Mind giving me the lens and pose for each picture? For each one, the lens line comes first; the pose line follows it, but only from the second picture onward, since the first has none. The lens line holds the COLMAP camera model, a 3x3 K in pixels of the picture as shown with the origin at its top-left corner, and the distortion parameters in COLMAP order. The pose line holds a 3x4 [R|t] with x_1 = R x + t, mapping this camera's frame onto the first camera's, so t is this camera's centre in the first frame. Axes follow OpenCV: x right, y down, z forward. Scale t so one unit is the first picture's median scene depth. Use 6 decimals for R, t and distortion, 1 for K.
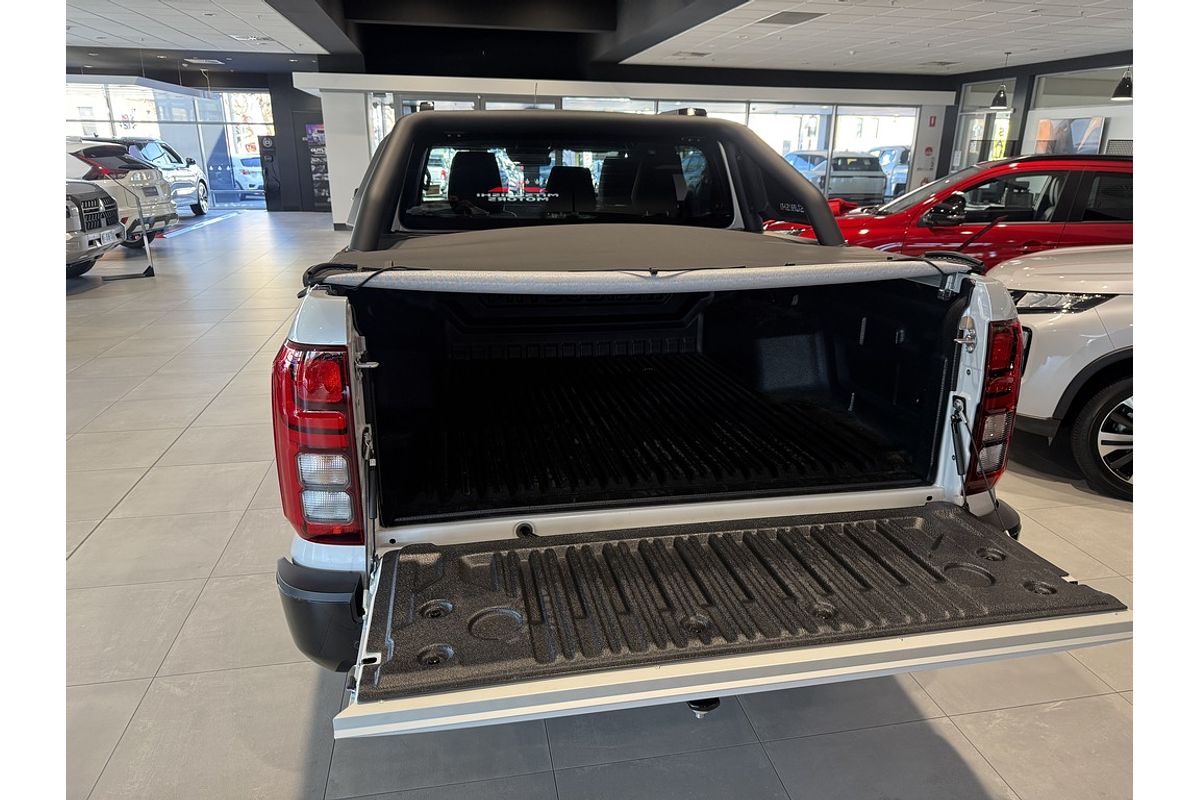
lens RADIAL K [[757.1, 0, 608.0], [0, 757.1, 406.8], [0, 0, 1]] dist [-0.011381, 0.004014]
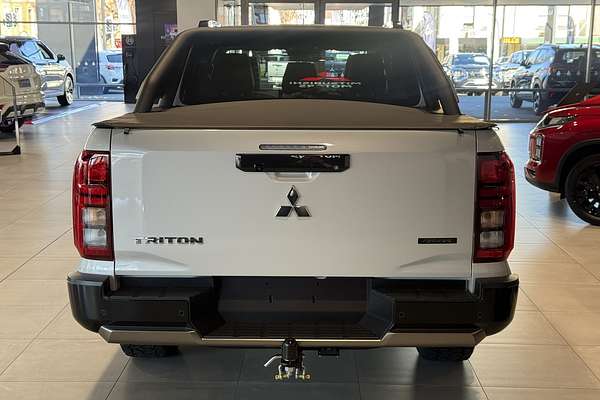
lens RADIAL K [[840.6, 0, 297.9], [0, 840.6, 198.6], [0, 0, 1]] dist [0.137733, 0.000000]
pose [[0.975672, 0.028429, -0.217386, 0.065102], [-0.059941, 0.988367, -0.139774, 0.033993], [0.210884, 0.149404, 0.966026, -0.106878]]
